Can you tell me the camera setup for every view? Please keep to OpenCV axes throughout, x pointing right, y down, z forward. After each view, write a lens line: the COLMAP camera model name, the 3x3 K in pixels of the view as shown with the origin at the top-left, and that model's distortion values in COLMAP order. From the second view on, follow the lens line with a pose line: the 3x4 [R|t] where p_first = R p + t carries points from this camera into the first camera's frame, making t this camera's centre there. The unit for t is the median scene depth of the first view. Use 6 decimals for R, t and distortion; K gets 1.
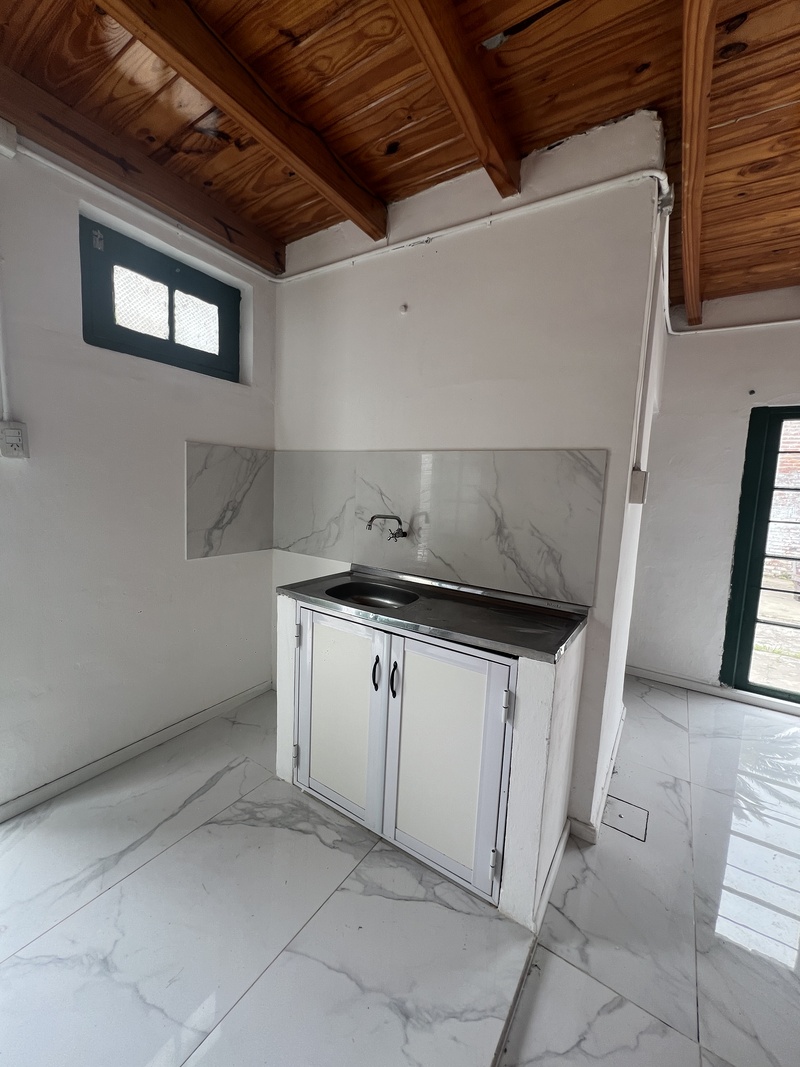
lens RADIAL K [[428.4, 0, 400.0], [0, 428.4, 529.7], [0, 0, 1]] dist [-0.003496, 0.001479]
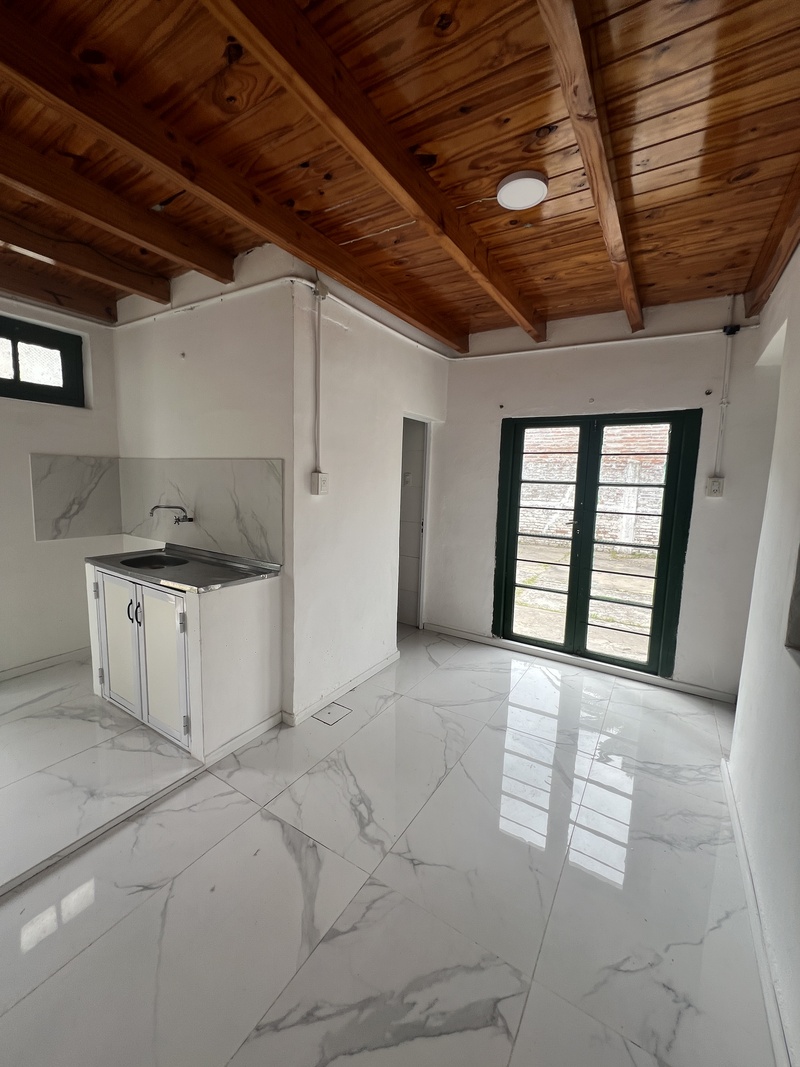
lens RADIAL K [[428.4, 0, 401.1], [0, 428.4, 530.1], [0, 0, 1]] dist [-0.003496, 0.001479]
pose [[0.999768, -0.015652, 0.014812, 0.692223], [0.015435, 0.999774, 0.014643, 0.036006], [-0.015037, -0.014411, 0.999783, -0.401293]]
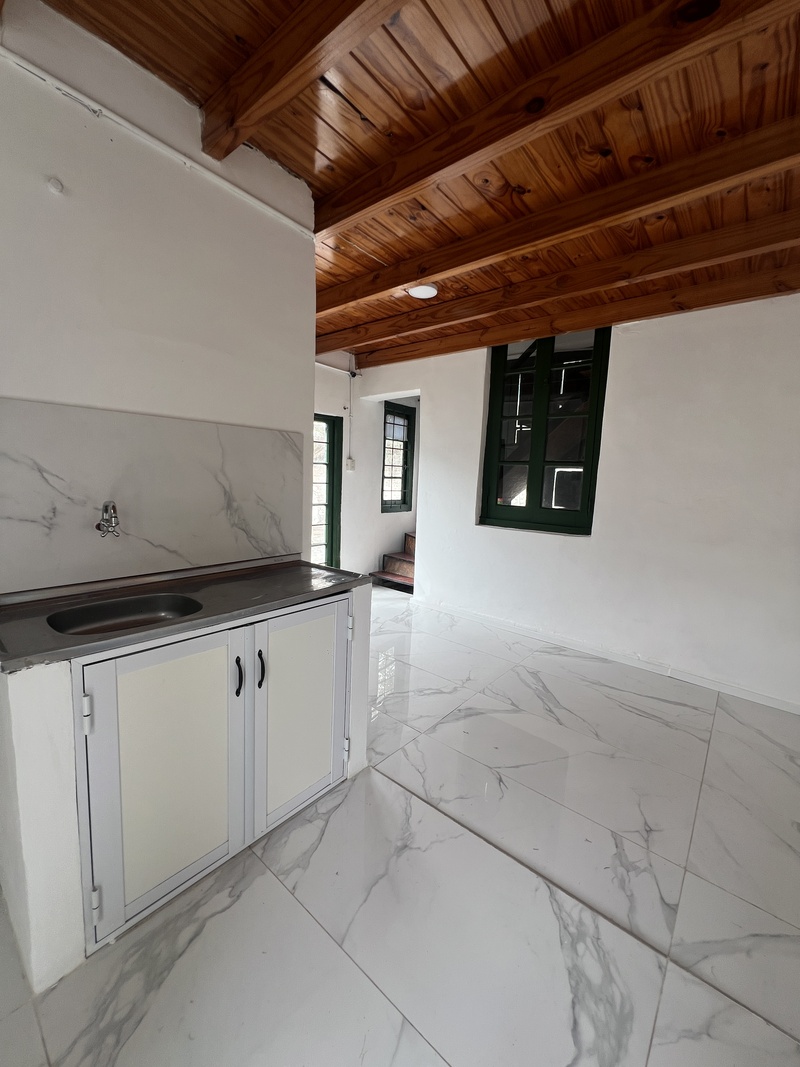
lens RADIAL K [[427.2, 0, 400.3], [0, 427.2, 529.2], [0, 0, 1]] dist [-0.001557, 0.000101]
pose [[0.118977, -0.161418, 0.979688, -0.661056], [0.076885, 0.985232, 0.152994, -0.058131], [-0.989916, 0.057121, 0.129631, 0.430440]]
